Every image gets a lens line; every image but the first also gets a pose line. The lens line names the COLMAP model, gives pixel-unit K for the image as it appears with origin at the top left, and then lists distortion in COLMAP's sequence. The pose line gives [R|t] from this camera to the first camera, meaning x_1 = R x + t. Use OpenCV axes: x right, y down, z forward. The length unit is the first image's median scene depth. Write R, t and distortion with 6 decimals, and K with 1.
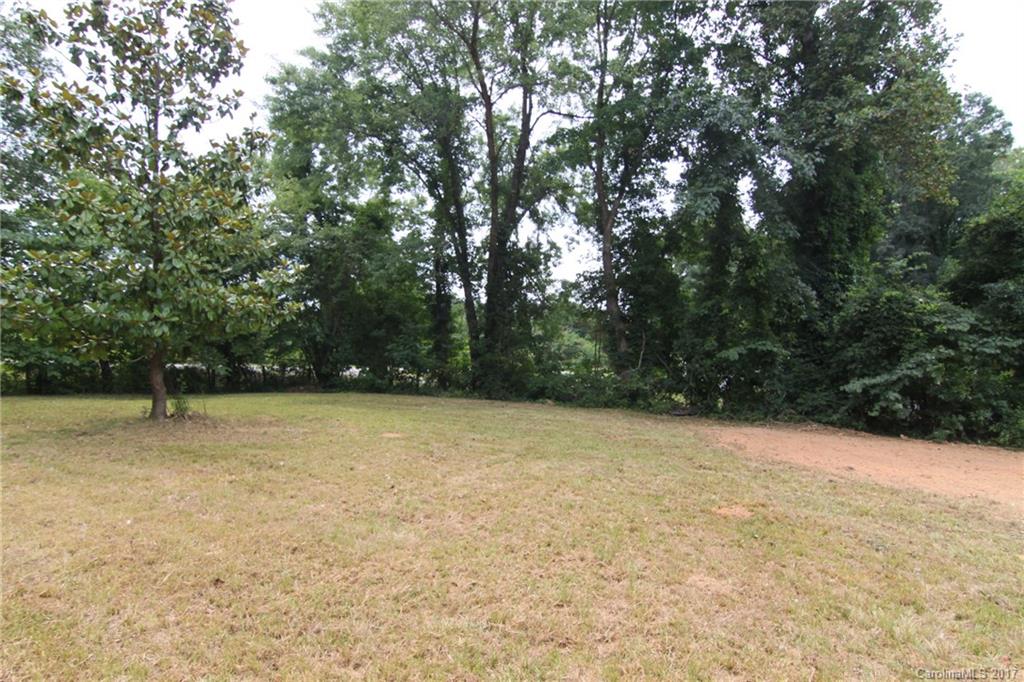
lens RADIAL K [[525.0, 0, 513.1], [0, 525.0, 344.0], [0, 0, 1]] dist [-0.009135, -0.007879]
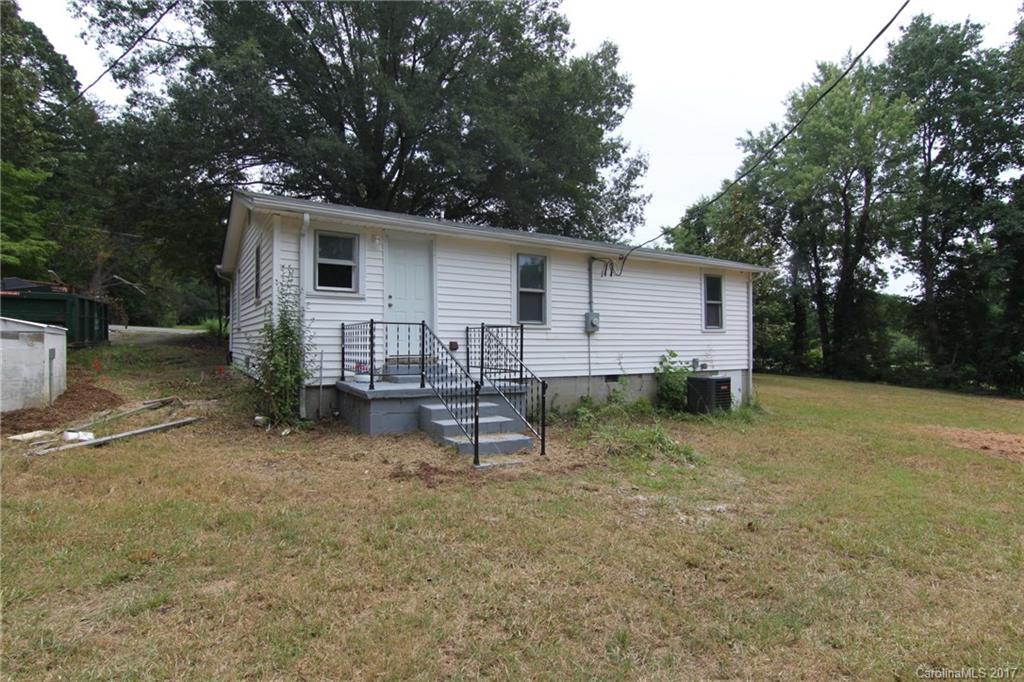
lens RADIAL K [[525.0, 0, 510.2], [0, 525.0, 337.5], [0, 0, 1]] dist [-0.009135, -0.007879]
pose [[0.877212, 0.009539, -0.480009, -0.164464], [-0.002346, 0.999876, 0.015583, -0.052198], [0.480098, -0.012543, 0.877125, -0.928172]]
